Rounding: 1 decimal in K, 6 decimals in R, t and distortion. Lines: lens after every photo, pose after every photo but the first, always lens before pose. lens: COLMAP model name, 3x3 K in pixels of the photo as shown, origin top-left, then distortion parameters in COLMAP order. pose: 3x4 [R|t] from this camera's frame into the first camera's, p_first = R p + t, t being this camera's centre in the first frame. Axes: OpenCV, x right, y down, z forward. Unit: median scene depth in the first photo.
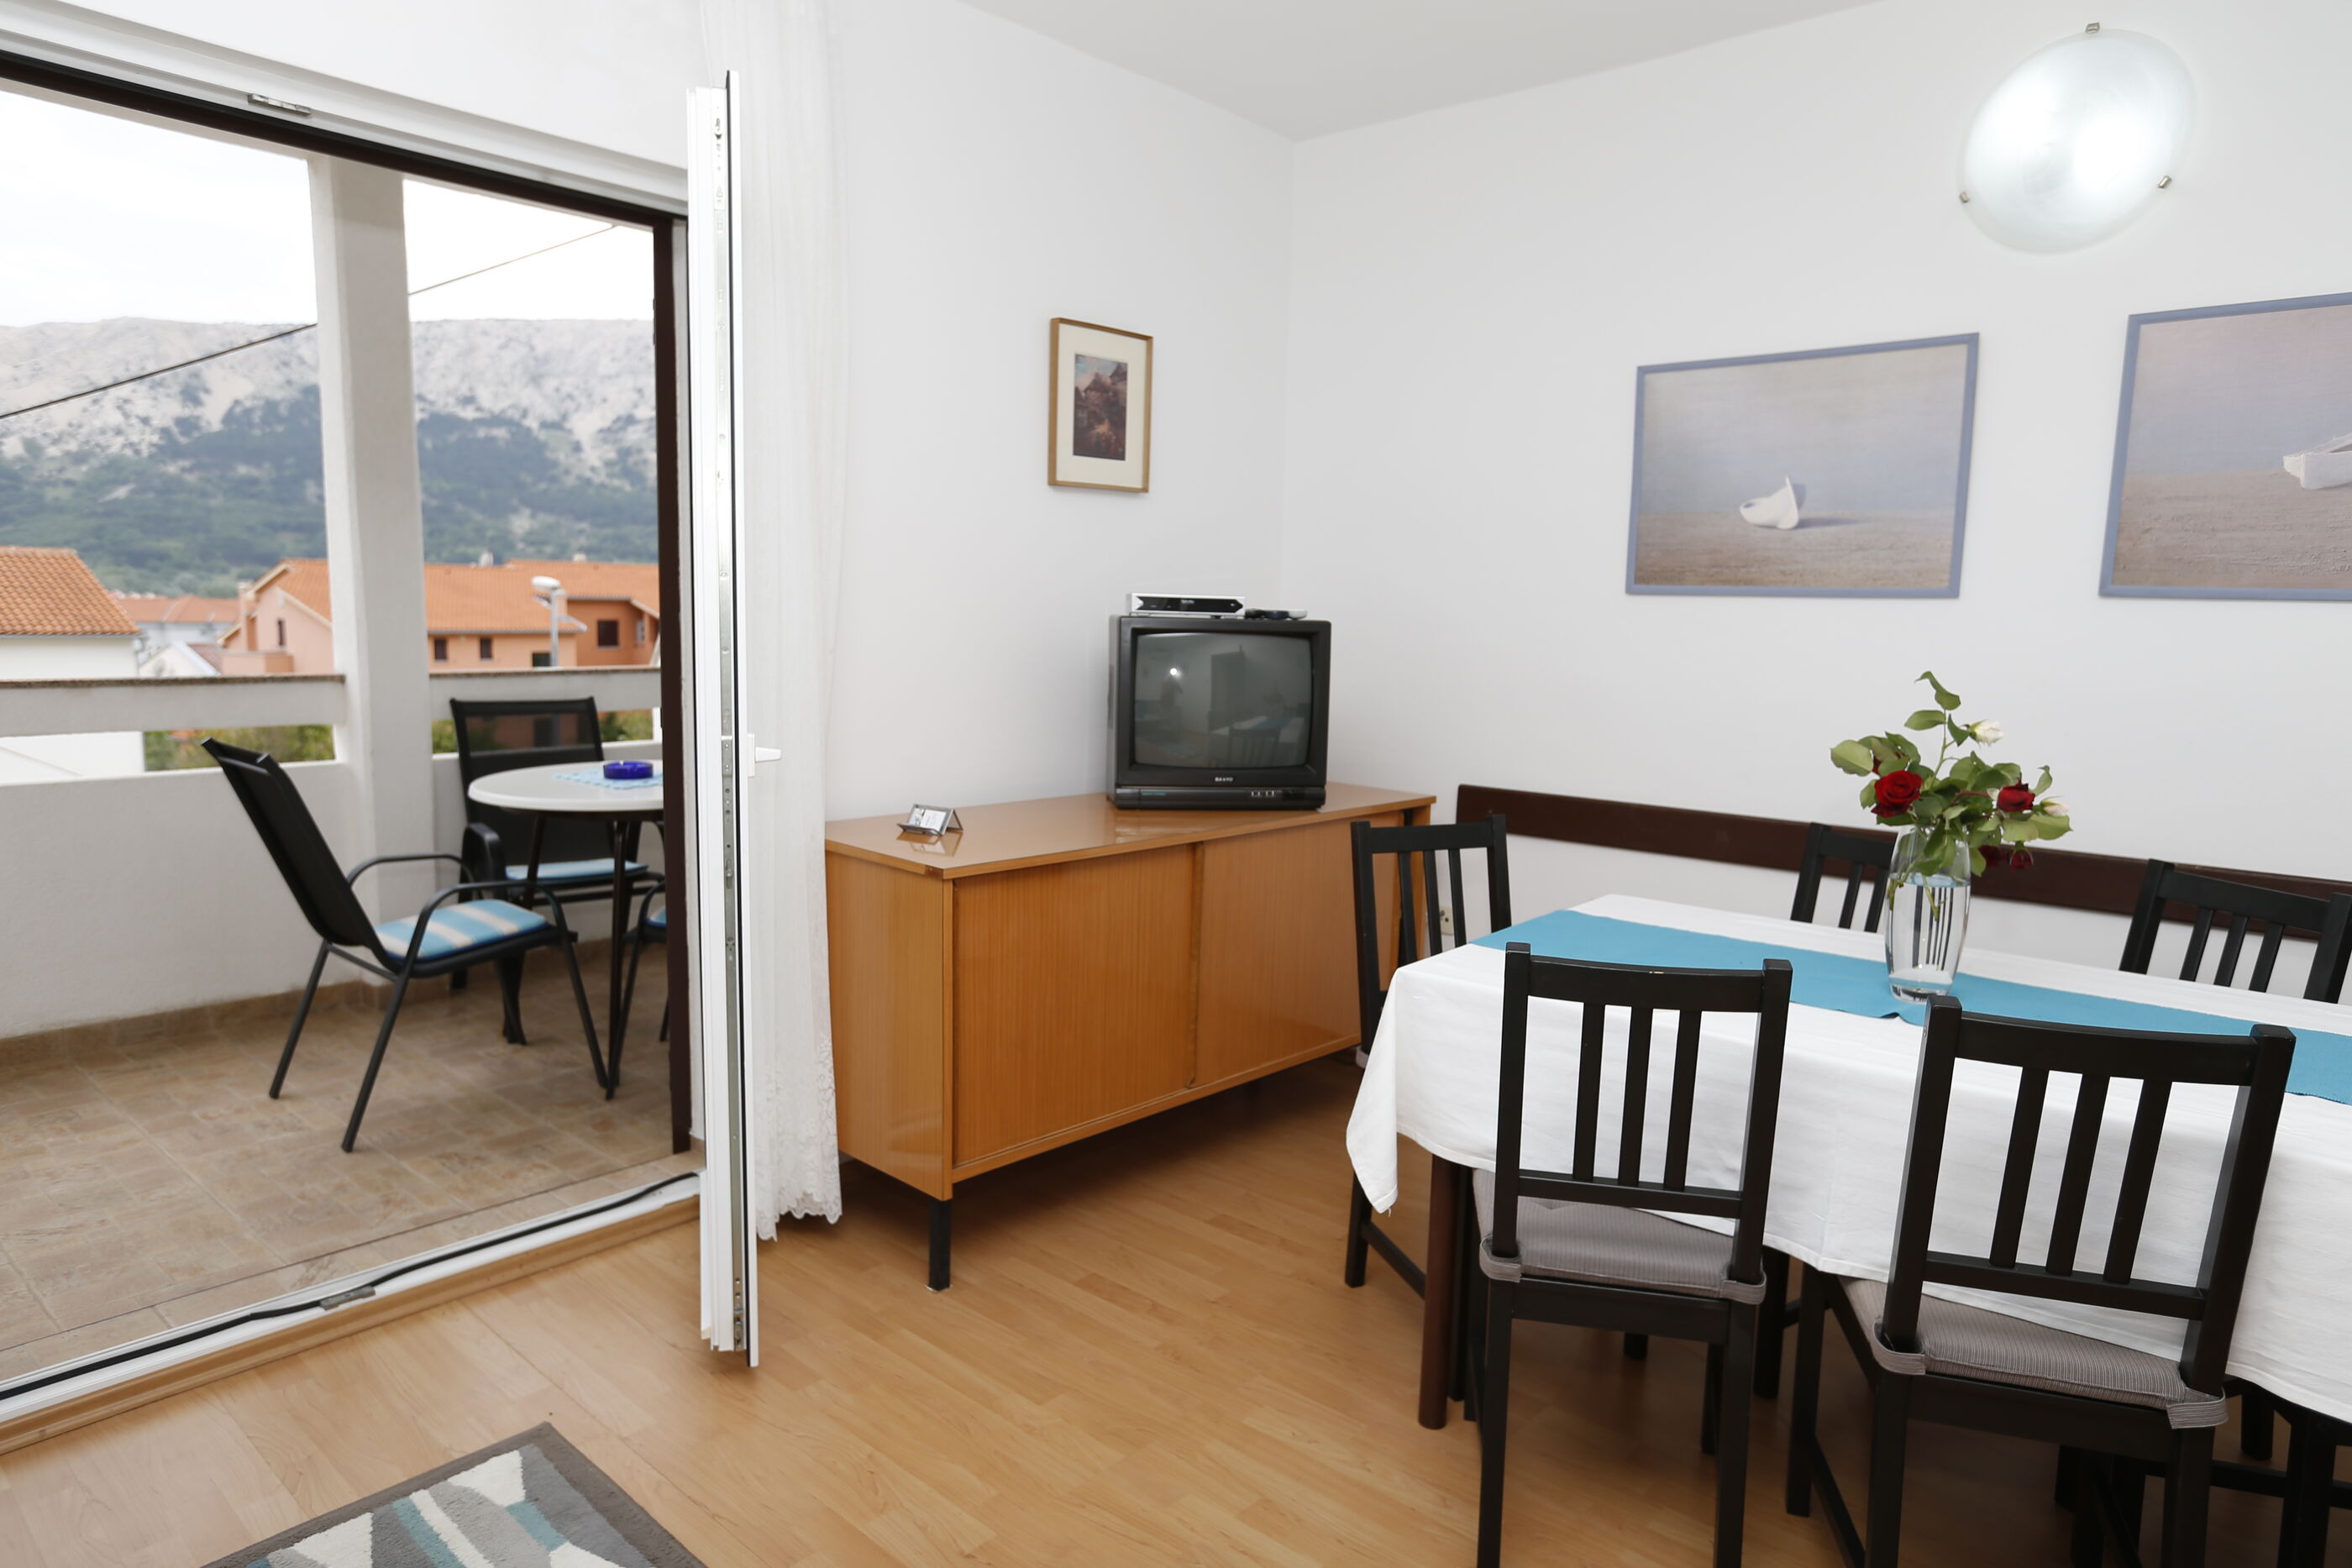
lens RADIAL K [[1443.6, 0, 1175.0], [0, 1443.6, 787.9], [0, 0, 1]] dist [-0.038011, 0.041025]
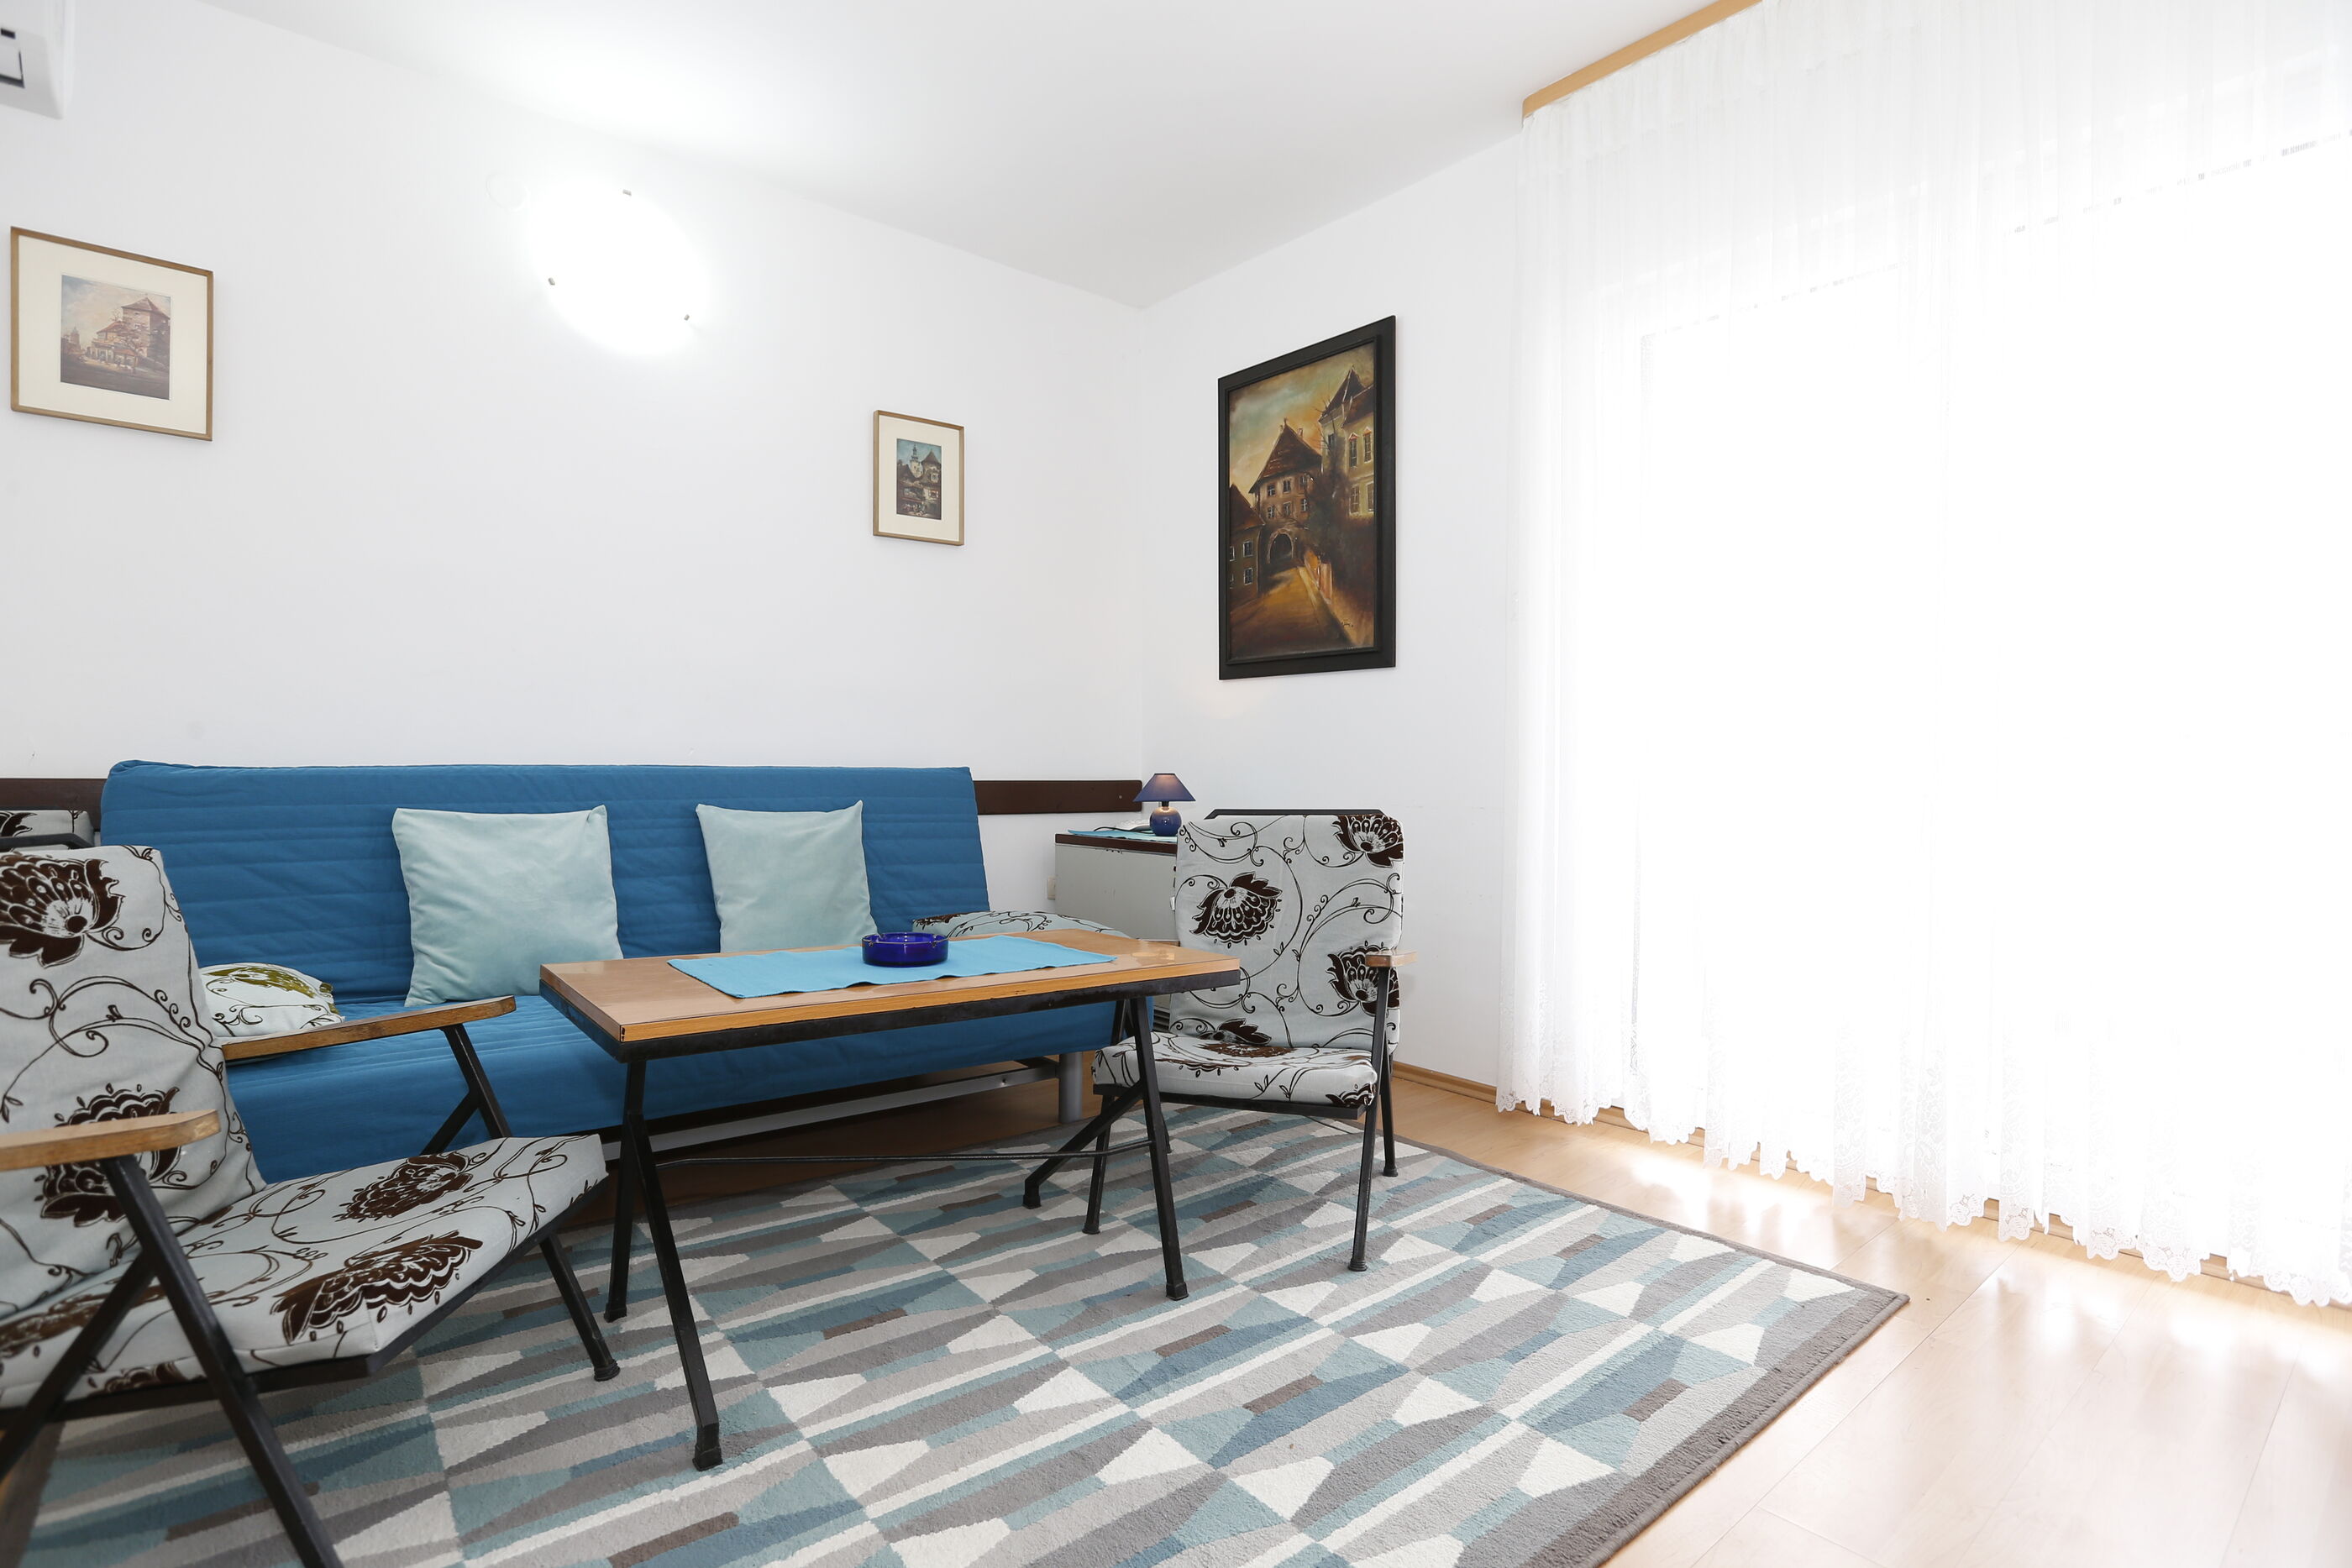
lens RADIAL K [[1140.5, 0, 1170.4], [0, 1140.5, 795.2], [0, 0, 1]] dist [-0.059171, 0.026730]
pose [[-0.144495, -0.000788, -0.989505, 0.357684], [-0.138684, 0.990145, 0.019463, 0.097456], [0.979739, 0.140041, -0.143180, 0.393791]]
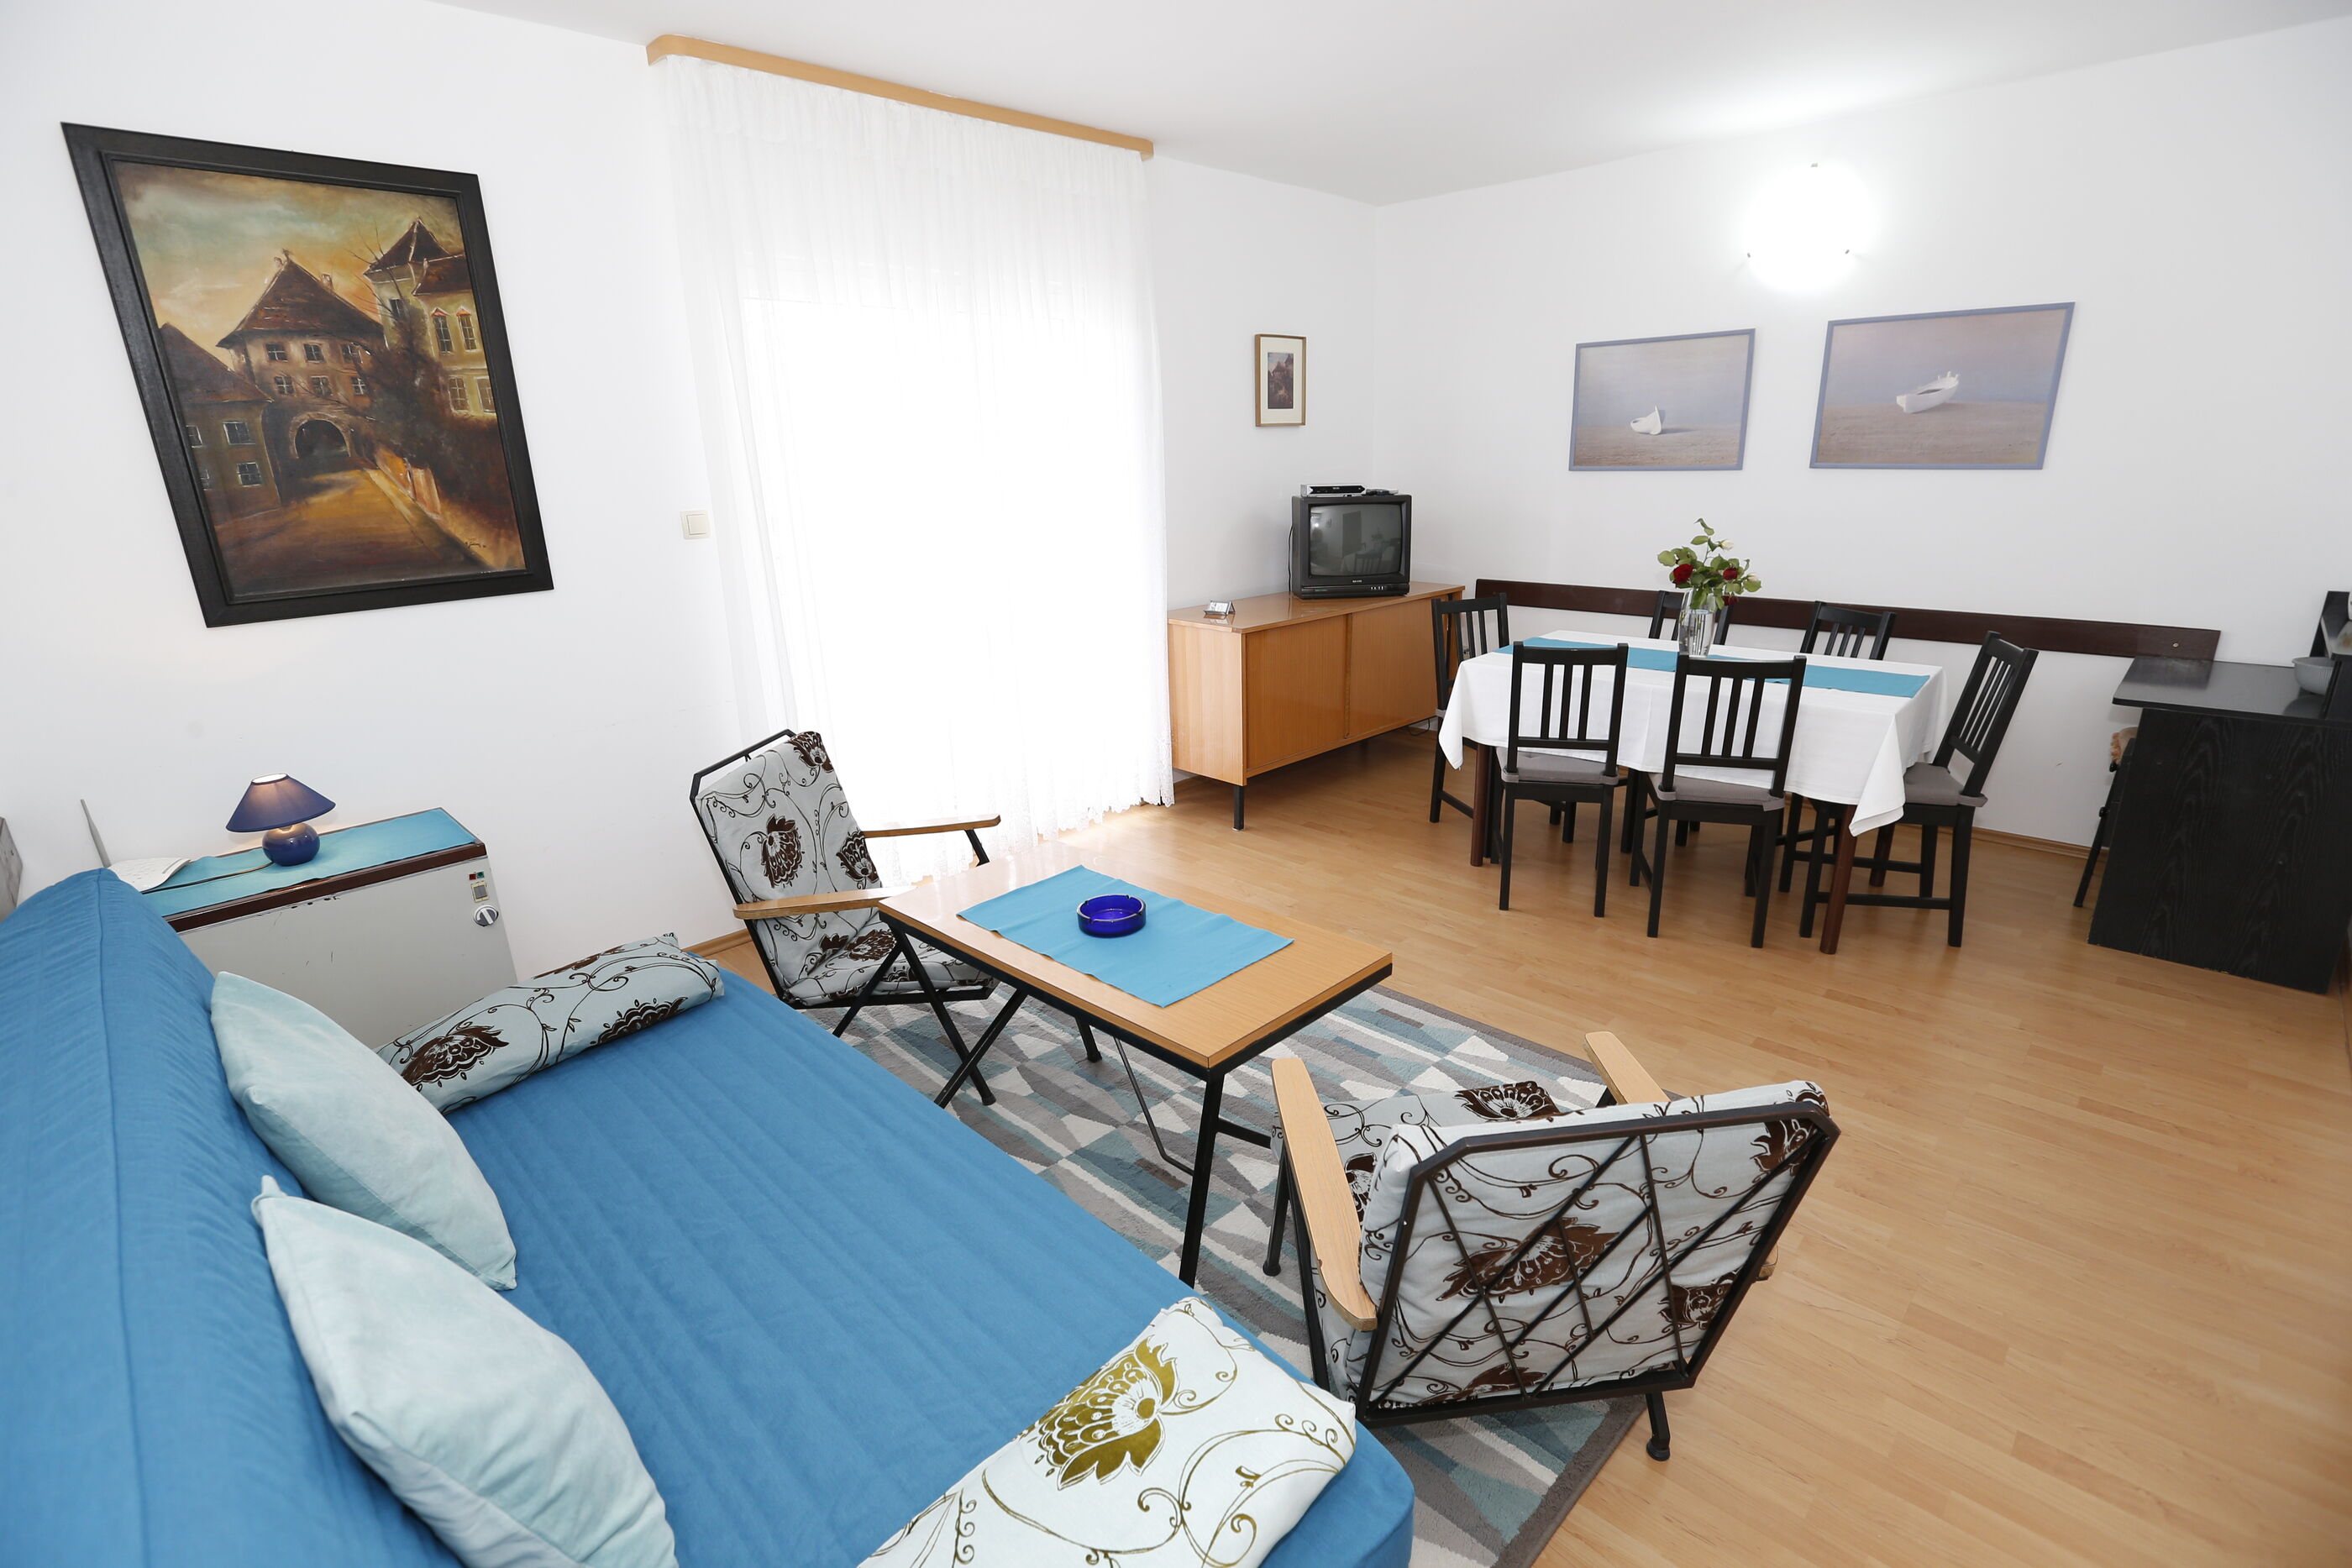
lens RADIAL K [[1081.6, 0, 1171.2], [0, 1081.6, 784.1], [0, 0, 1]] dist [-0.058326, 0.024442]
pose [[0.997381, -0.037723, -0.061708, -0.150044], [0.047859, 0.983921, 0.172073, 0.001005], [0.054224, -0.174576, 0.983150, -0.530115]]
